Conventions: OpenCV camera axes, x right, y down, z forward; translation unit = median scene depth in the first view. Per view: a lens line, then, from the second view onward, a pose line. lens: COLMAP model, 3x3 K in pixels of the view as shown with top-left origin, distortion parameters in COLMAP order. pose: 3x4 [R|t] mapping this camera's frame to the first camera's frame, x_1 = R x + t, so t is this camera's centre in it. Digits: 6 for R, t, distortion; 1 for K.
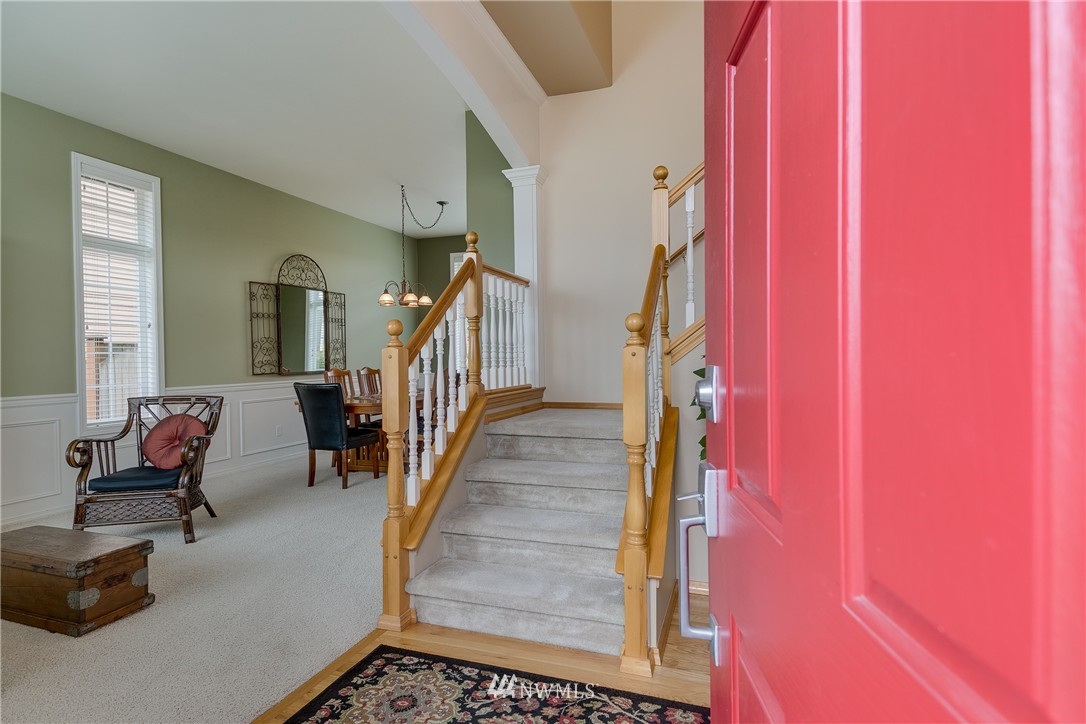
lens RADIAL K [[554.9, 0, 546.5], [0, 554.9, 361.3], [0, 0, 1]] dist [0.016228, -0.010930]
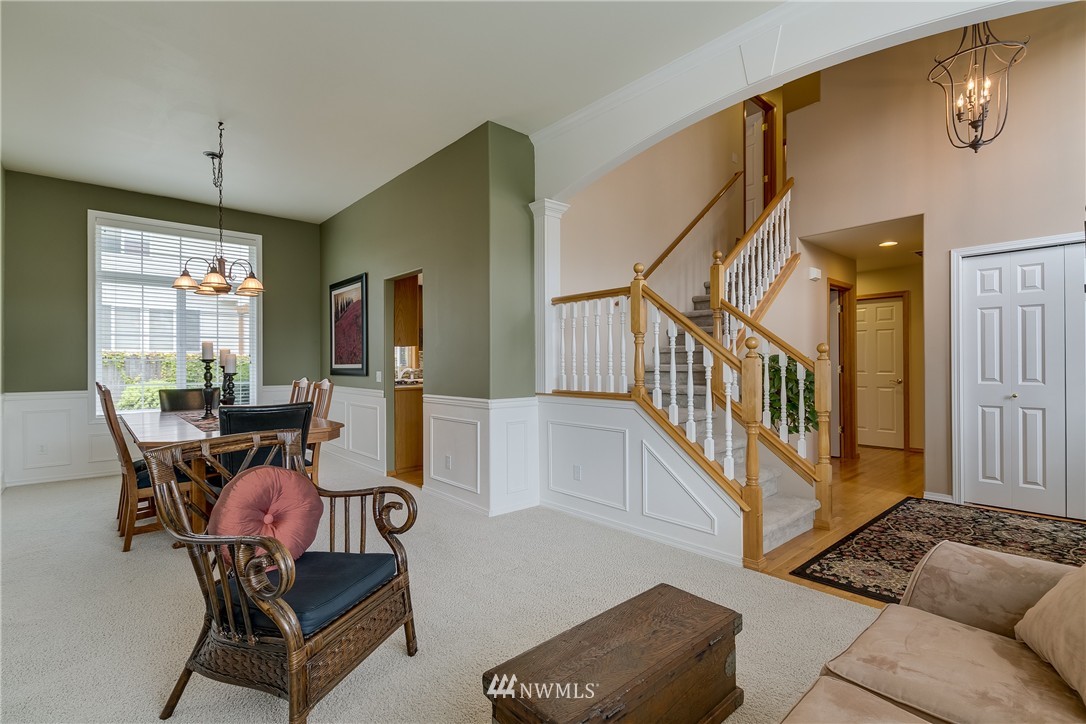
lens RADIAL K [[501.6, 0, 547.9], [0, 501.6, 363.6], [0, 0, 1]] dist [0.006311, -0.001288]
pose [[0.485052, 0.009750, 0.874431, -1.060054], [0.006927, 0.999864, -0.014991, 0.003056], [-0.874458, 0.013329, 0.484918, 0.575281]]
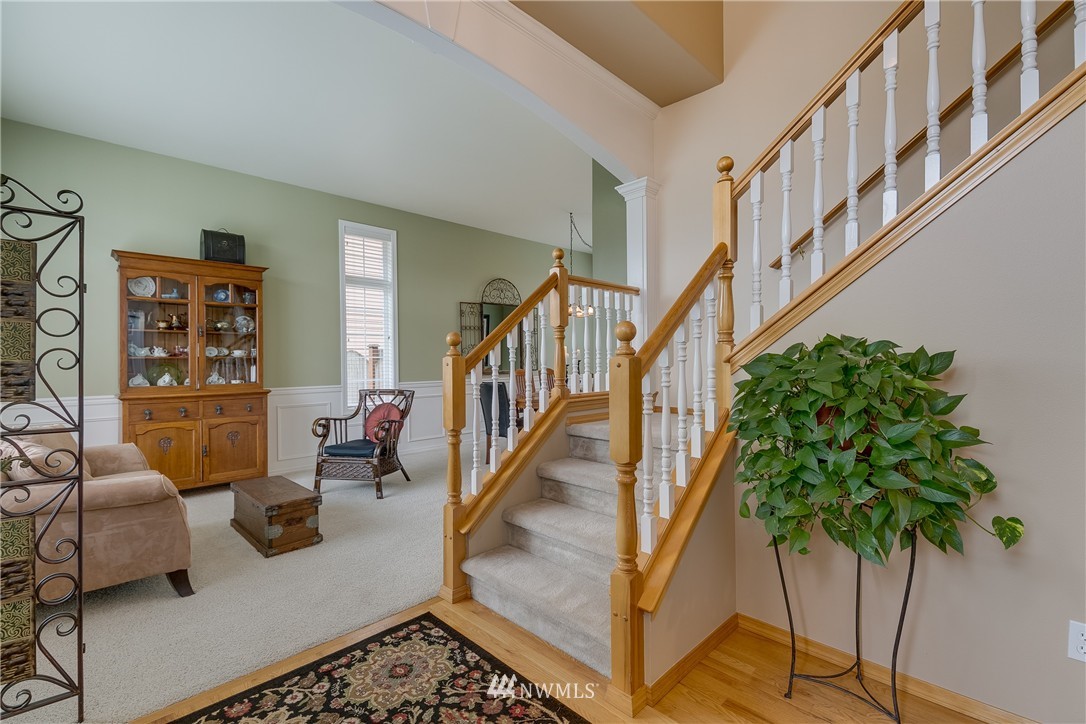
lens RADIAL K [[477.7, 0, 547.9], [0, 477.7, 363.1], [0, 0, 1]] dist [0.008083, -0.008382]
pose [[0.902625, 0.006195, -0.430384, 0.224581], [-0.004285, 0.999976, 0.005406, -0.011515], [0.430407, -0.003035, 0.902630, 0.129115]]
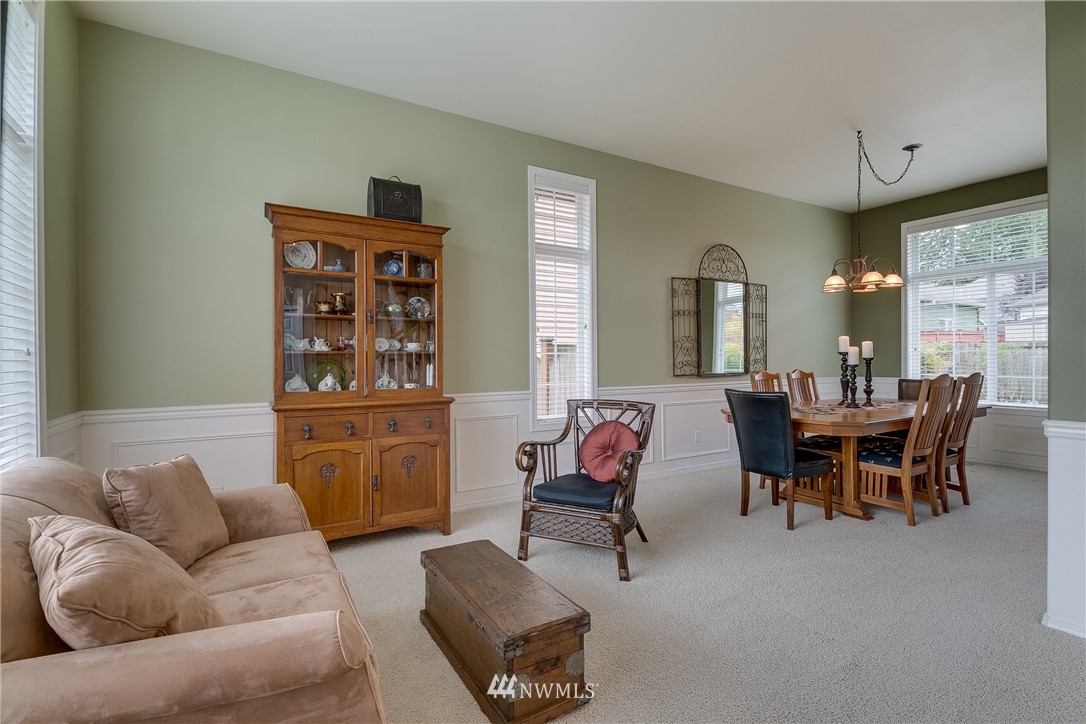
lens RADIAL K [[501.6, 0, 543.6], [0, 501.6, 364.3], [0, 0, 1]] dist [0.006311, -0.001288]
pose [[0.765531, 0.013391, -0.643260, -0.247930], [-0.007080, 0.999898, 0.012390, -0.007291], [0.643360, -0.004930, 0.765548, 0.342677]]
